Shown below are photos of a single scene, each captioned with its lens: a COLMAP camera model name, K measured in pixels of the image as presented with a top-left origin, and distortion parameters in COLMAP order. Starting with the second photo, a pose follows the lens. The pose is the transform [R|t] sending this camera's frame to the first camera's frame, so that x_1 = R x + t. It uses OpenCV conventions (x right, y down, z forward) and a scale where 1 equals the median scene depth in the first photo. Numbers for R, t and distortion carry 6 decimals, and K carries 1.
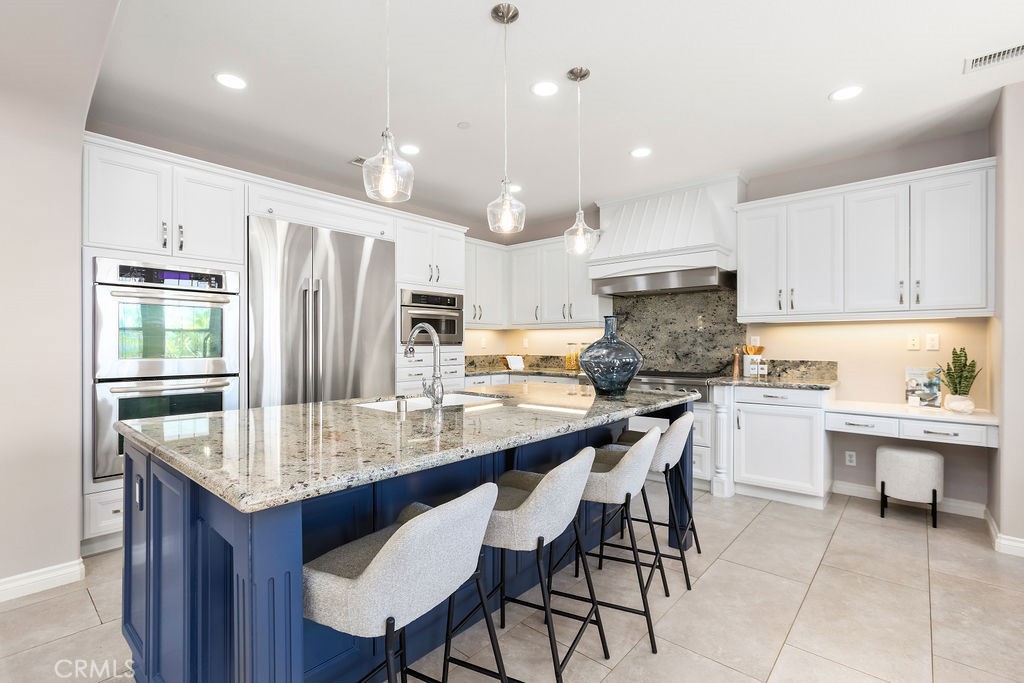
lens RADIAL K [[465.6, 0, 513.8], [0, 465.6, 345.0], [0, 0, 1]] dist [0.005287, 0.000205]
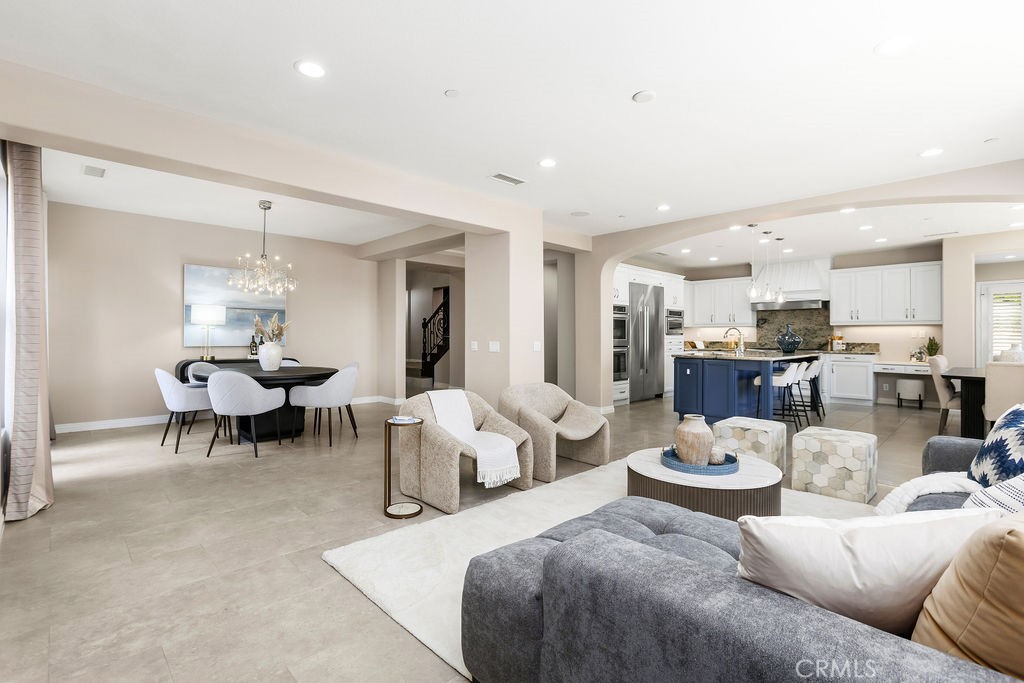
lens RADIAL K [[465.6, 0, 508.9], [0, 465.6, 335.4], [0, 0, 1]] dist [0.005287, 0.000205]
pose [[0.995799, 0.006090, -0.091358, -0.839506], [-0.006782, 0.999951, -0.007267, 0.026572], [0.091309, 0.007856, 0.995792, -1.343366]]
